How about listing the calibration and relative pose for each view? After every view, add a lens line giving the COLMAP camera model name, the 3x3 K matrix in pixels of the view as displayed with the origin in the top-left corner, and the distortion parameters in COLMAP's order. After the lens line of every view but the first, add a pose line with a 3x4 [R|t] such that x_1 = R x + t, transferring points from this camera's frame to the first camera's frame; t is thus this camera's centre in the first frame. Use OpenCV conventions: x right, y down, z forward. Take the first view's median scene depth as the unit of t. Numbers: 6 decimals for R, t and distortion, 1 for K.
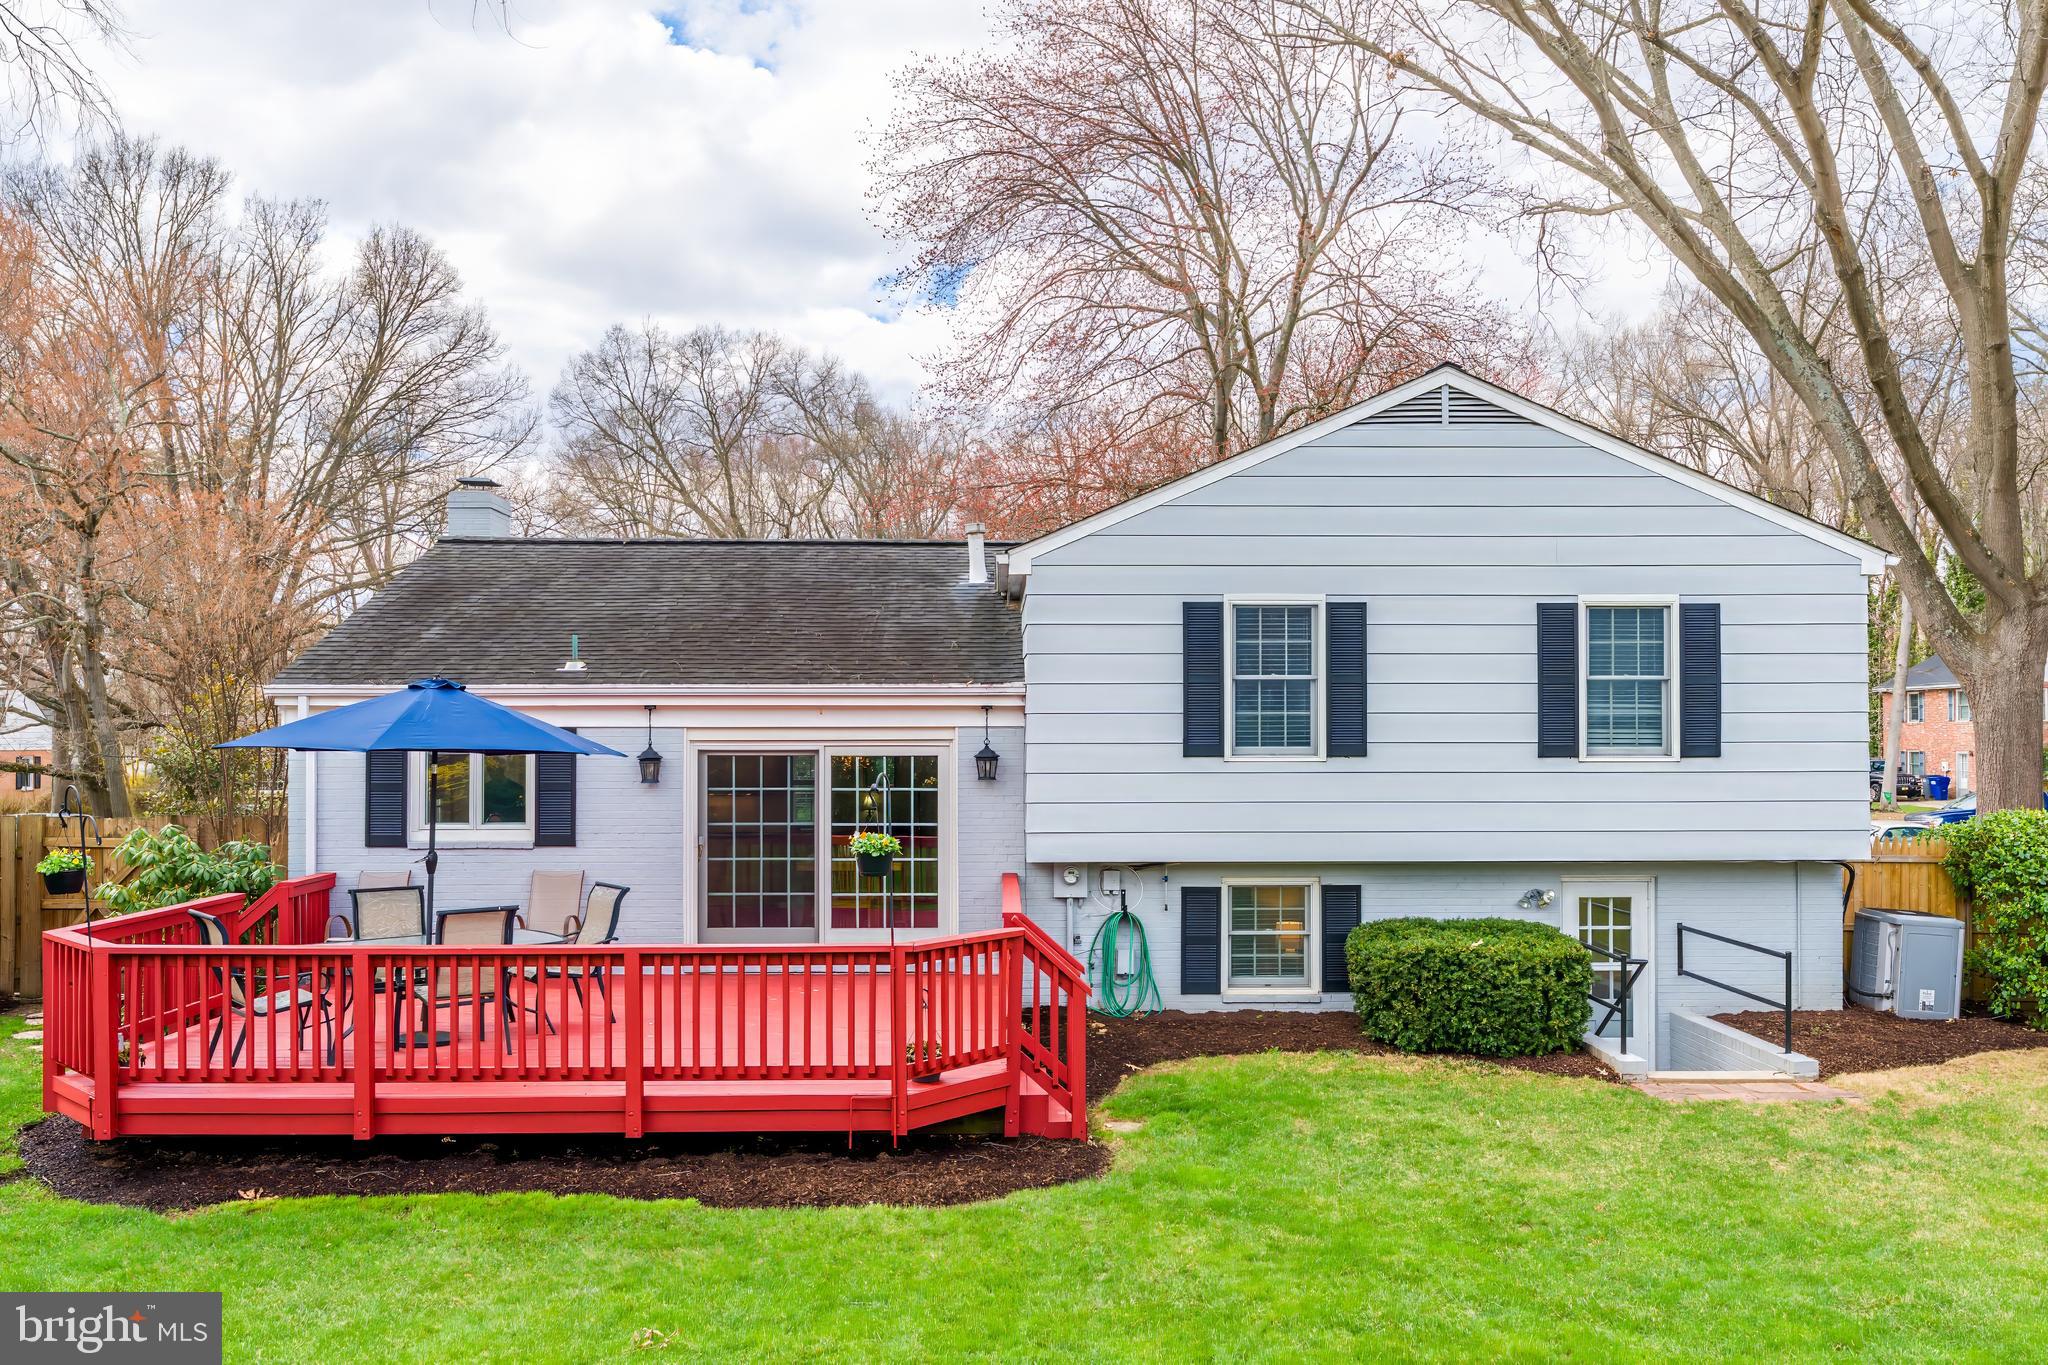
lens RADIAL K [[1584.4, 0, 1023.9], [0, 1584.4, 727.5], [0, 0, 1]] dist [-0.001911, -0.004190]
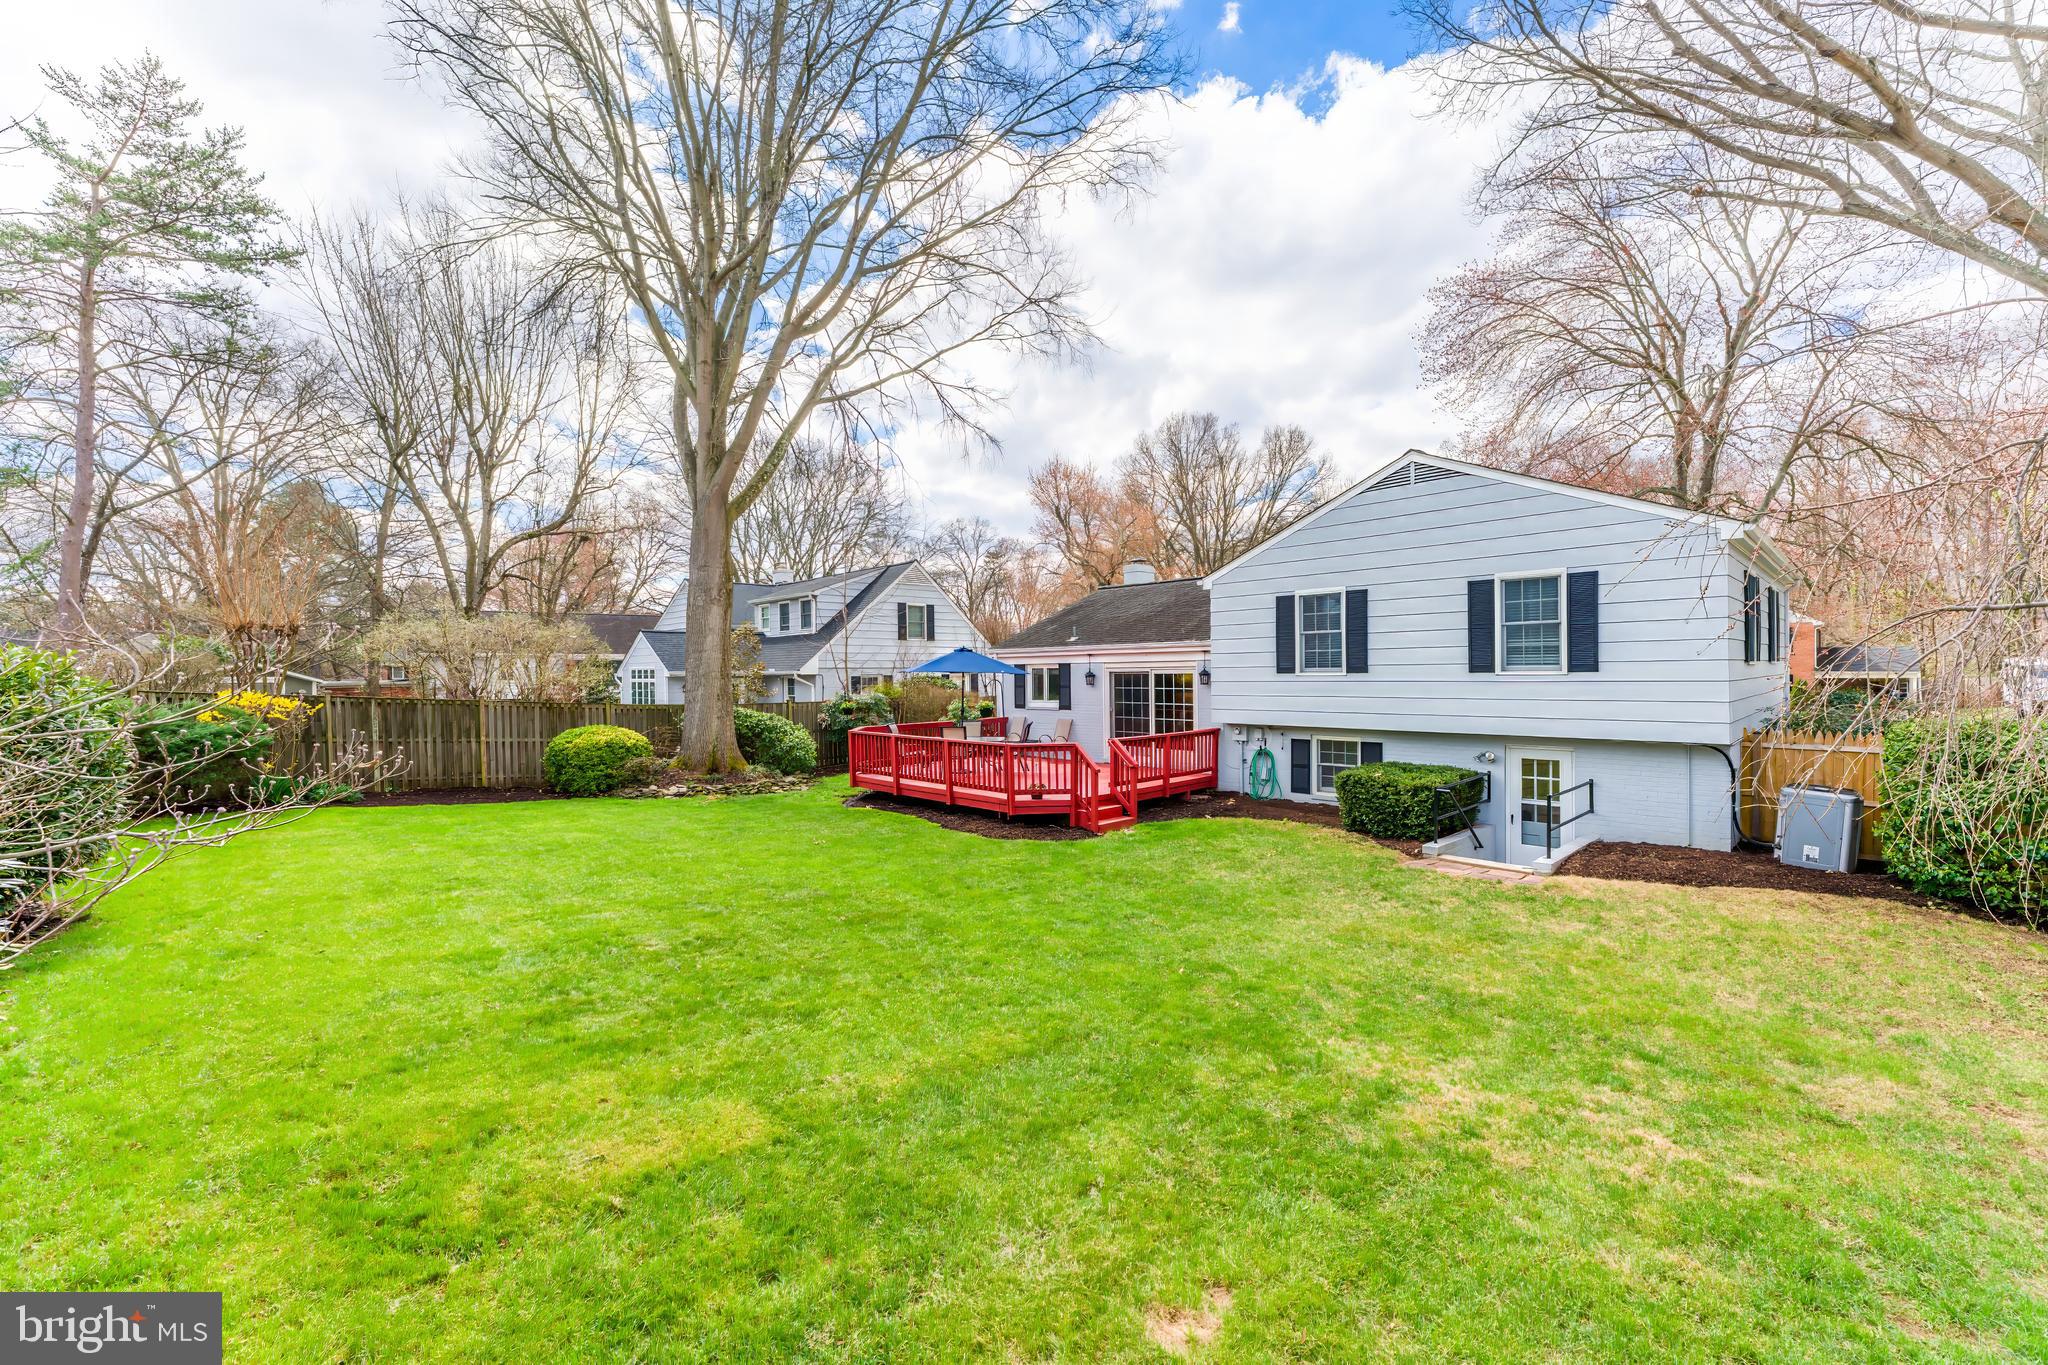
lens RADIAL K [[822.4, 0, 1024.0], [0, 822.4, 682.5], [0, 0, 1]] dist [-0.000218, -0.000149]
pose [[0.674733, 0.002395, -0.738058, 0.651671], [0.018014, 0.999643, 0.019713, 0.003593], [0.737842, -0.026596, 0.674449, 0.055748]]
